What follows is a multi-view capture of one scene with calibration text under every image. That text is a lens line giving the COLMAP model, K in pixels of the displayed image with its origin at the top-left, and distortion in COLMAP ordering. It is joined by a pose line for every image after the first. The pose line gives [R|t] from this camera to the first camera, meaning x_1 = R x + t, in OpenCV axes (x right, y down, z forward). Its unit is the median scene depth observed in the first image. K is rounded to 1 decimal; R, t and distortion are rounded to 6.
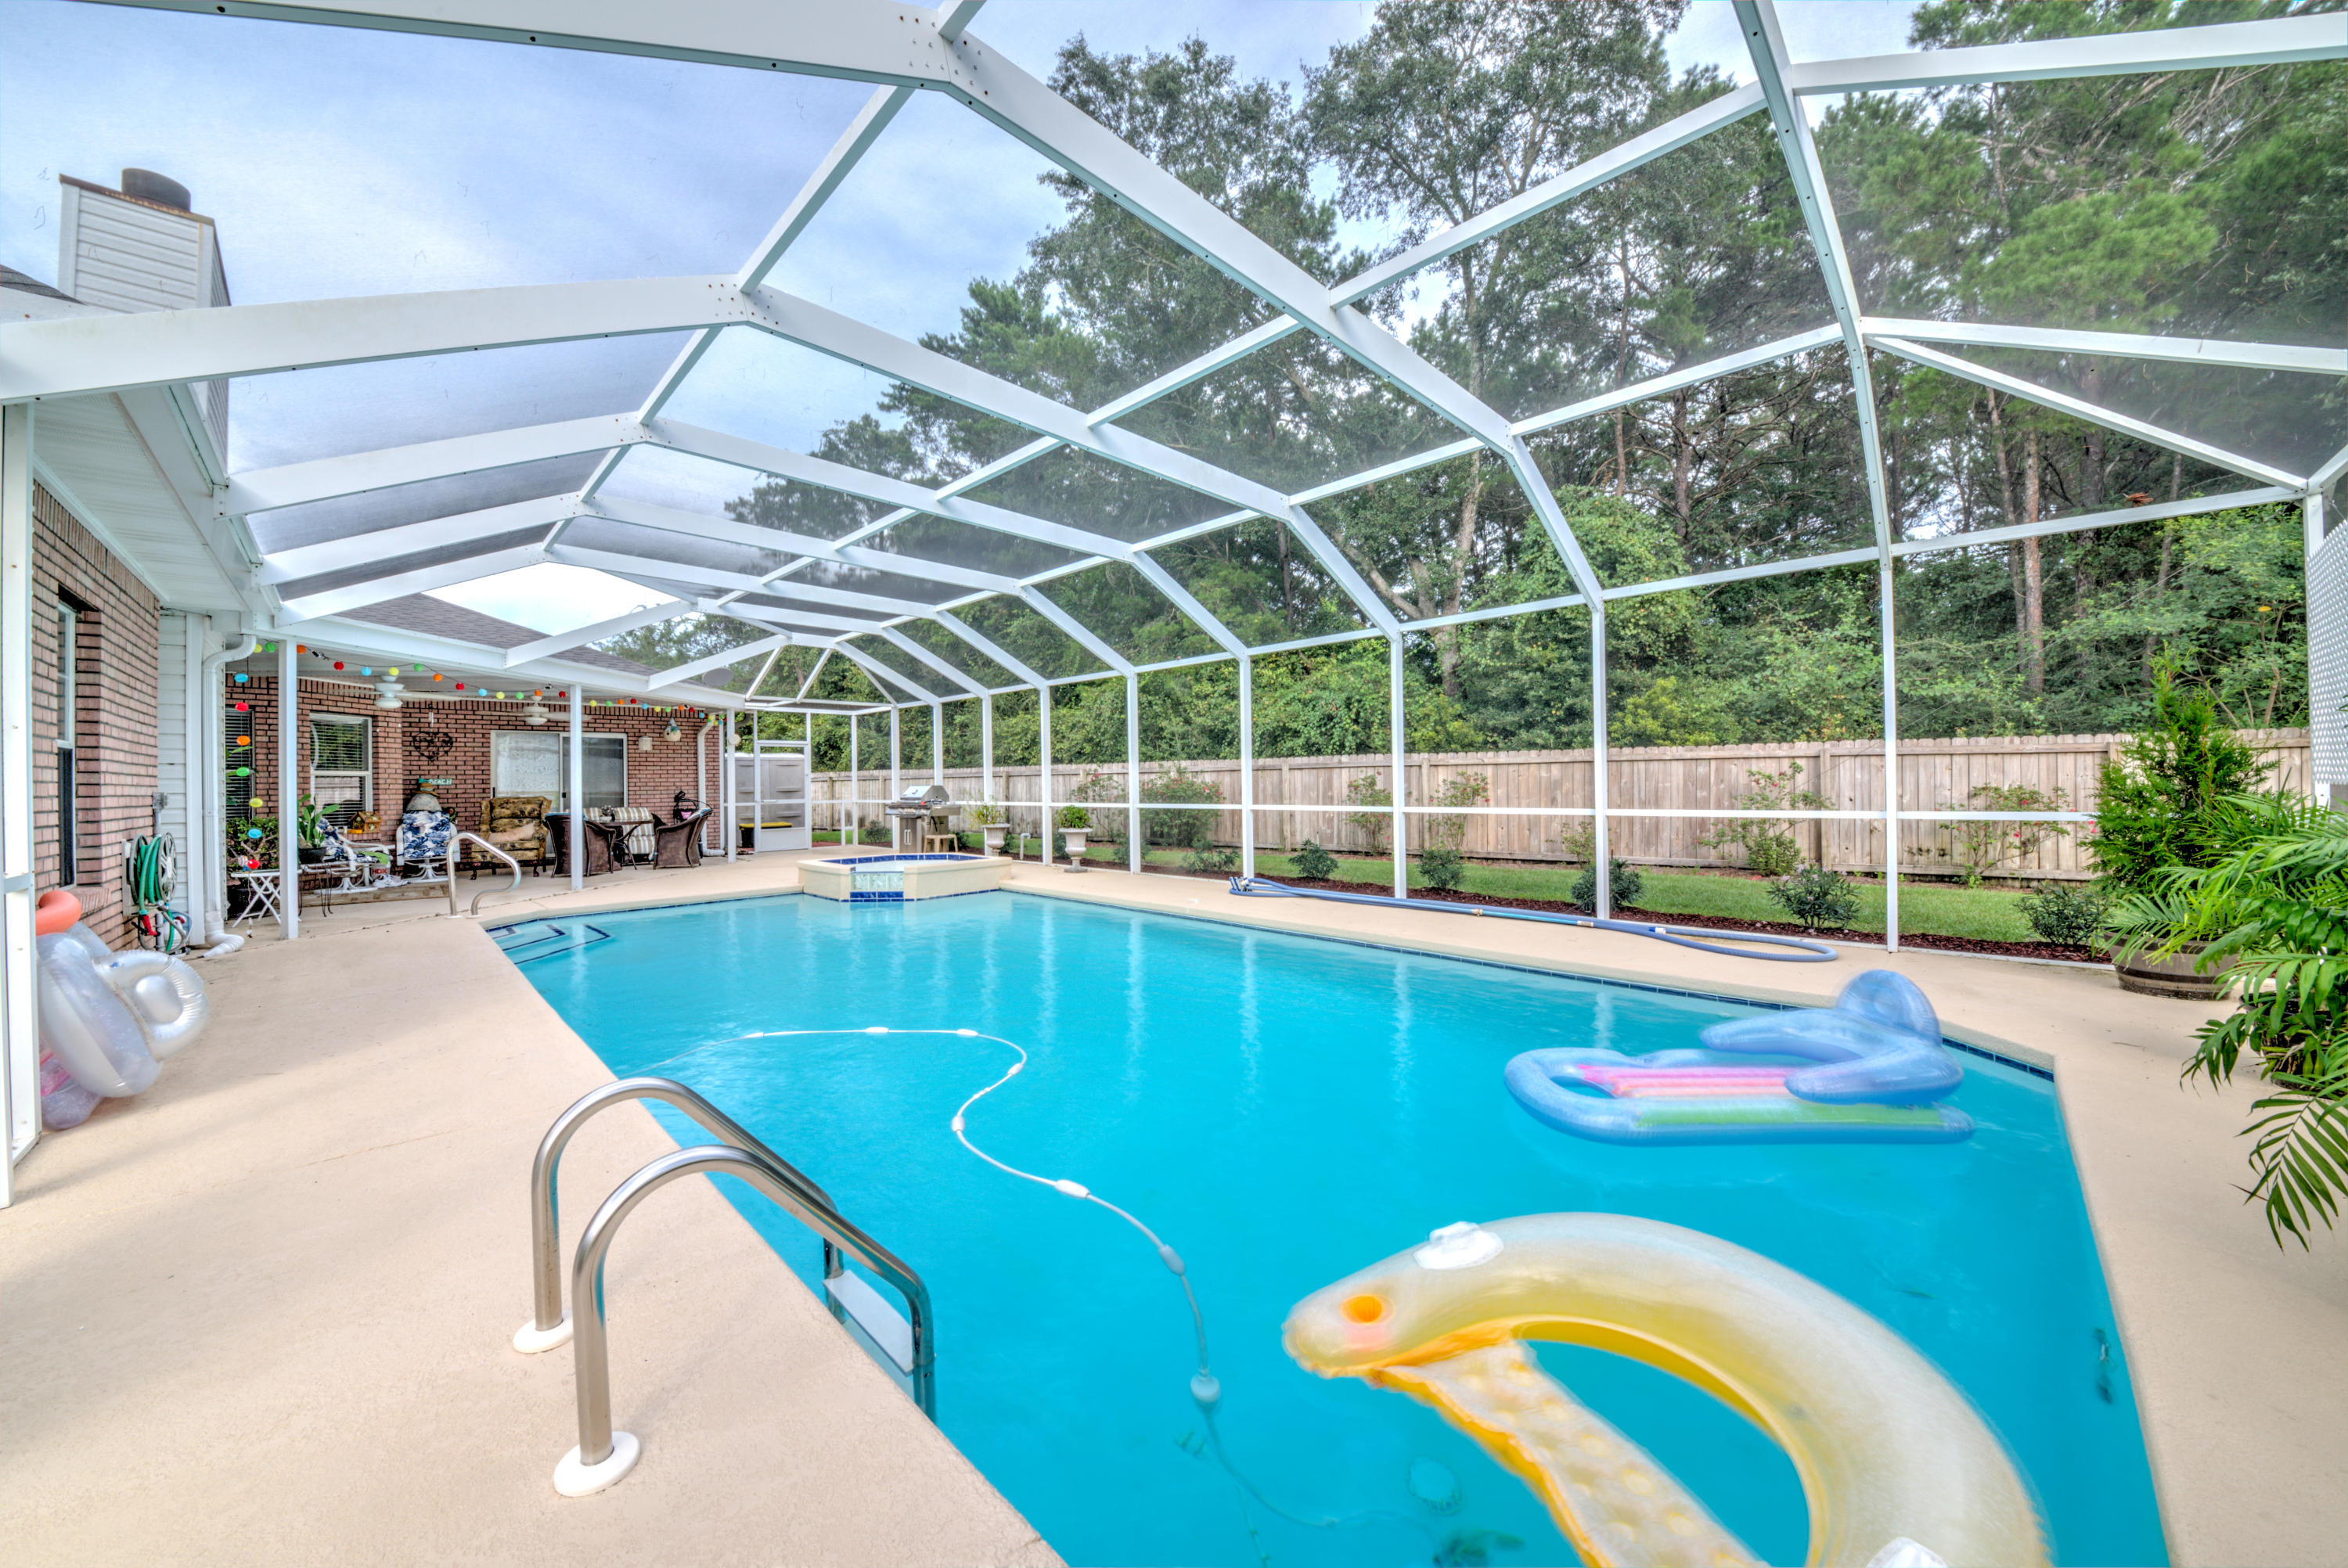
lens RADIAL K [[822.1, 0, 1174.0], [0, 822.1, 784.0], [0, 0, 1]] dist [-0.001196, -0.000084]
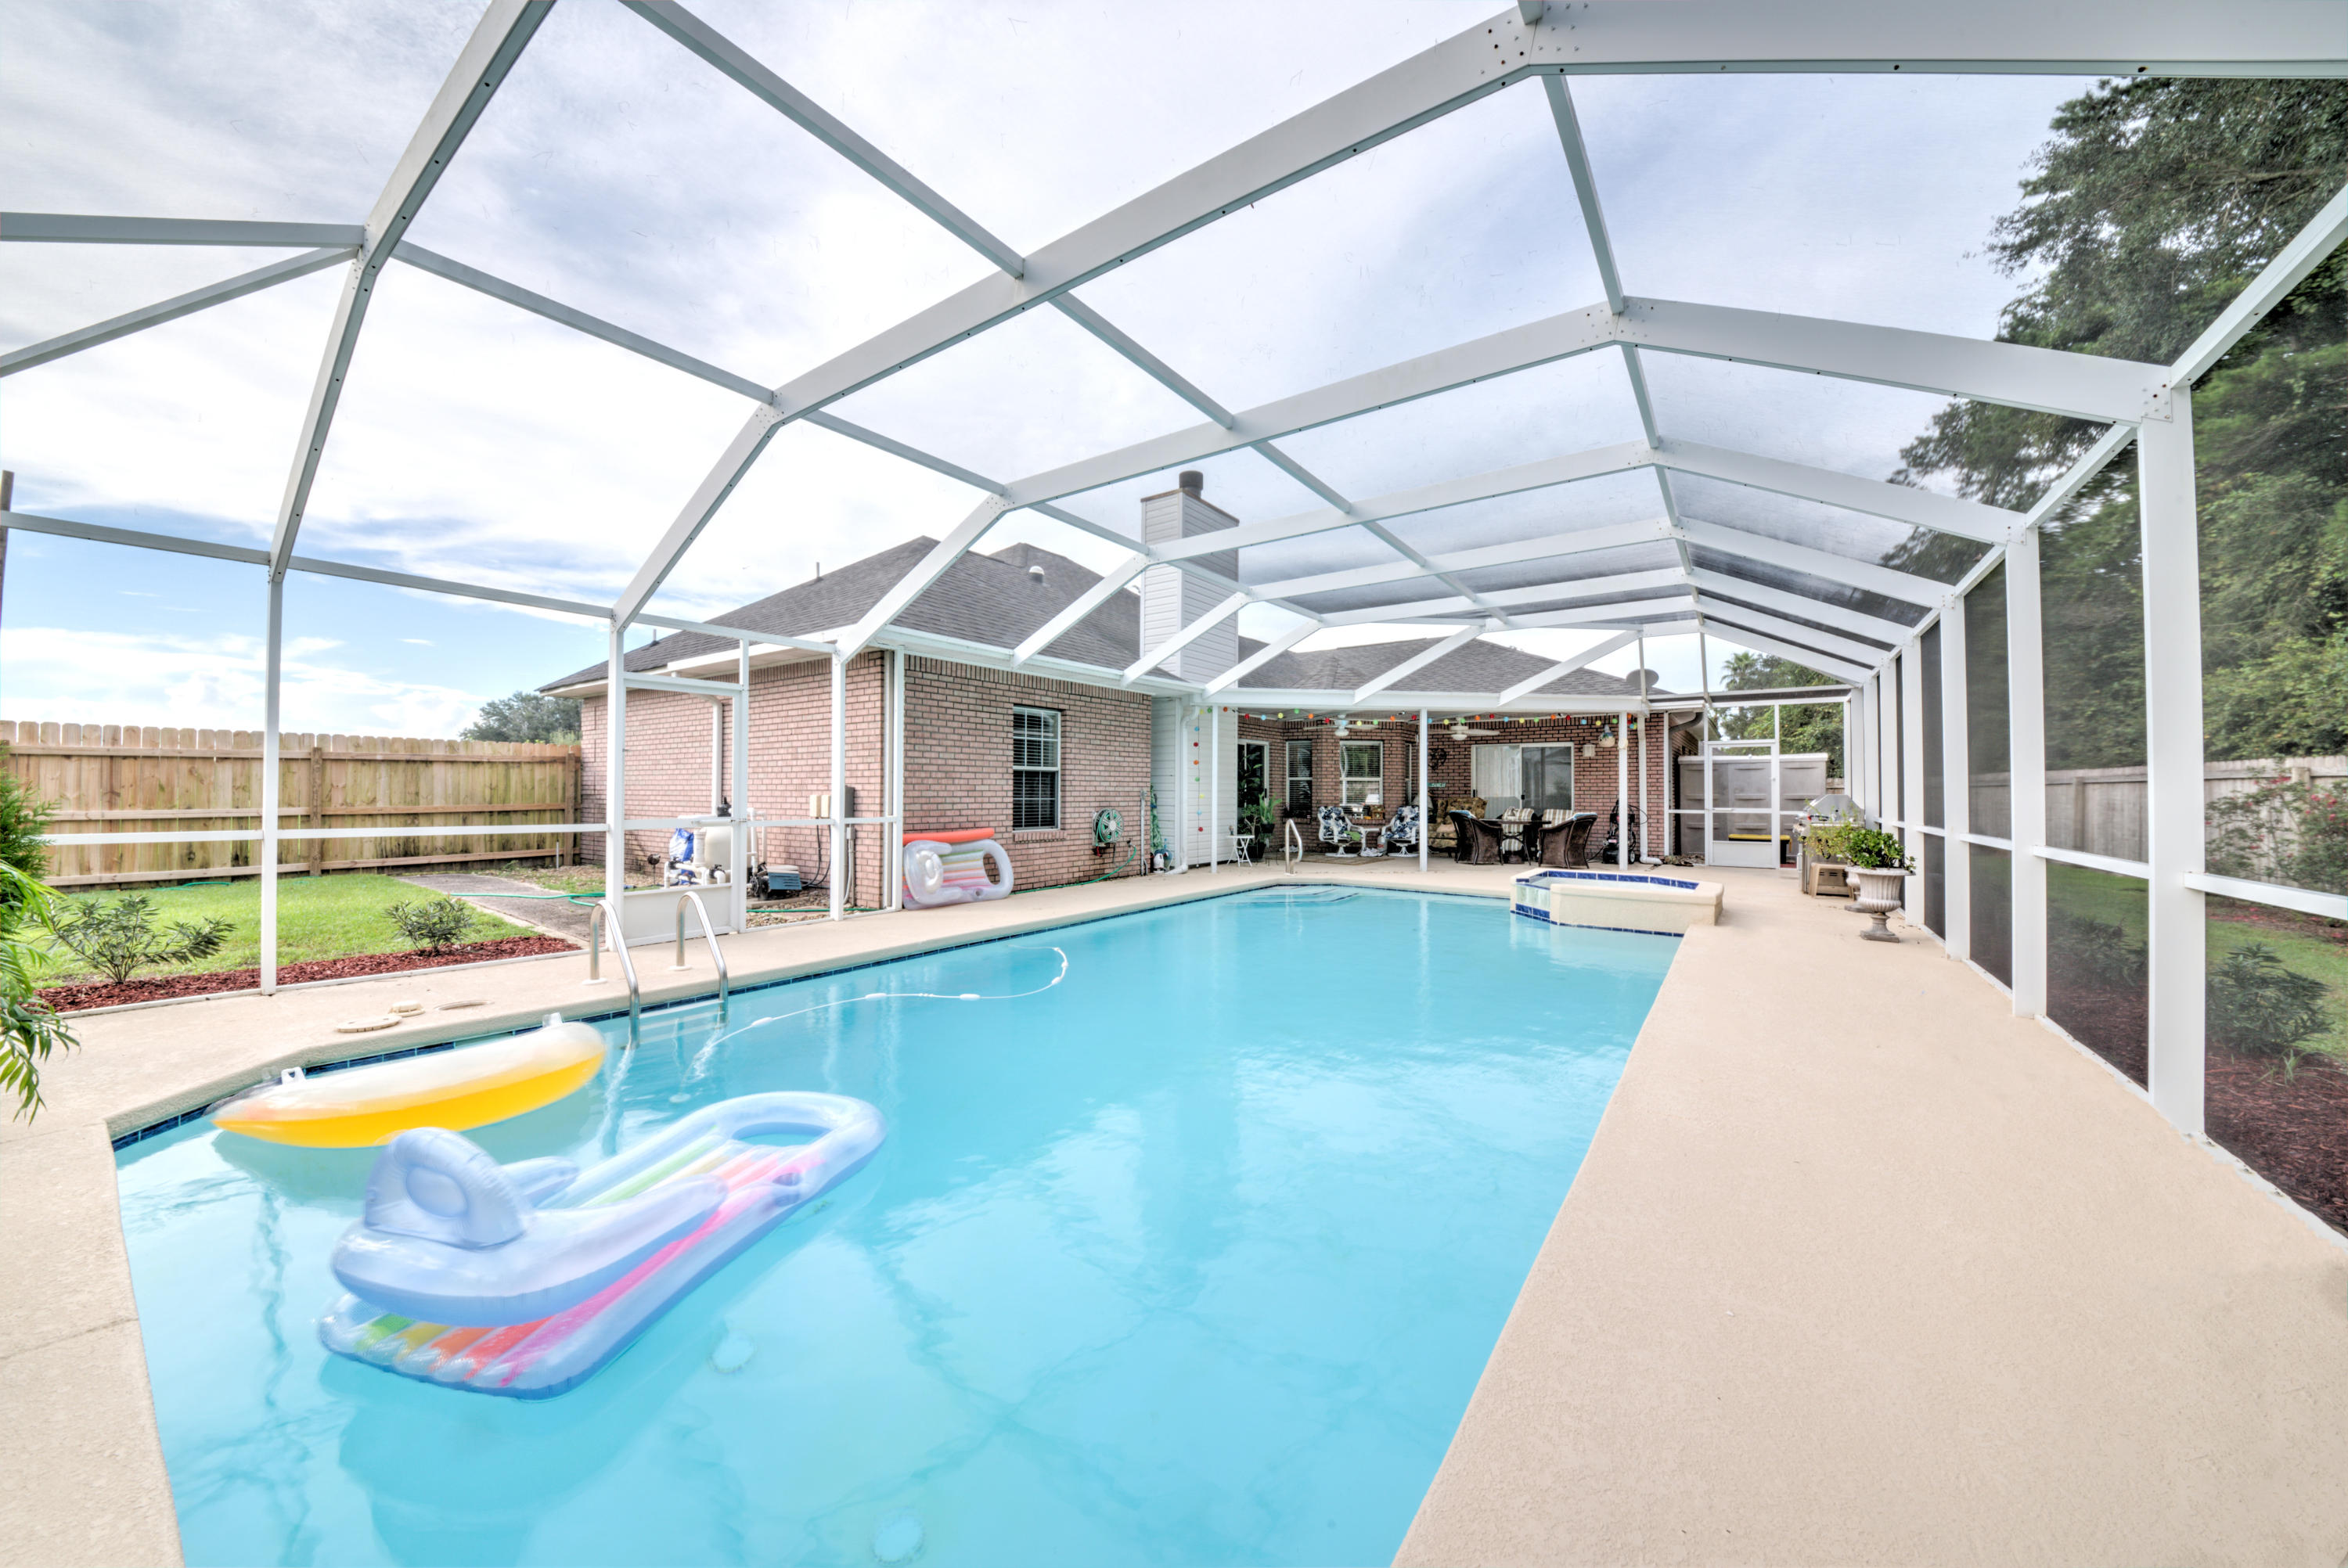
lens RADIAL K [[822.1, 0, 1174.0], [0, 822.1, 784.0], [0, 0, 1]] dist [-0.001196, -0.000084]
pose [[0.169474, 0.009054, -0.985493, 0.367638], [-0.012136, 0.999901, 0.007100, -0.007948], [0.985460, 0.010757, 0.169567, 0.332541]]
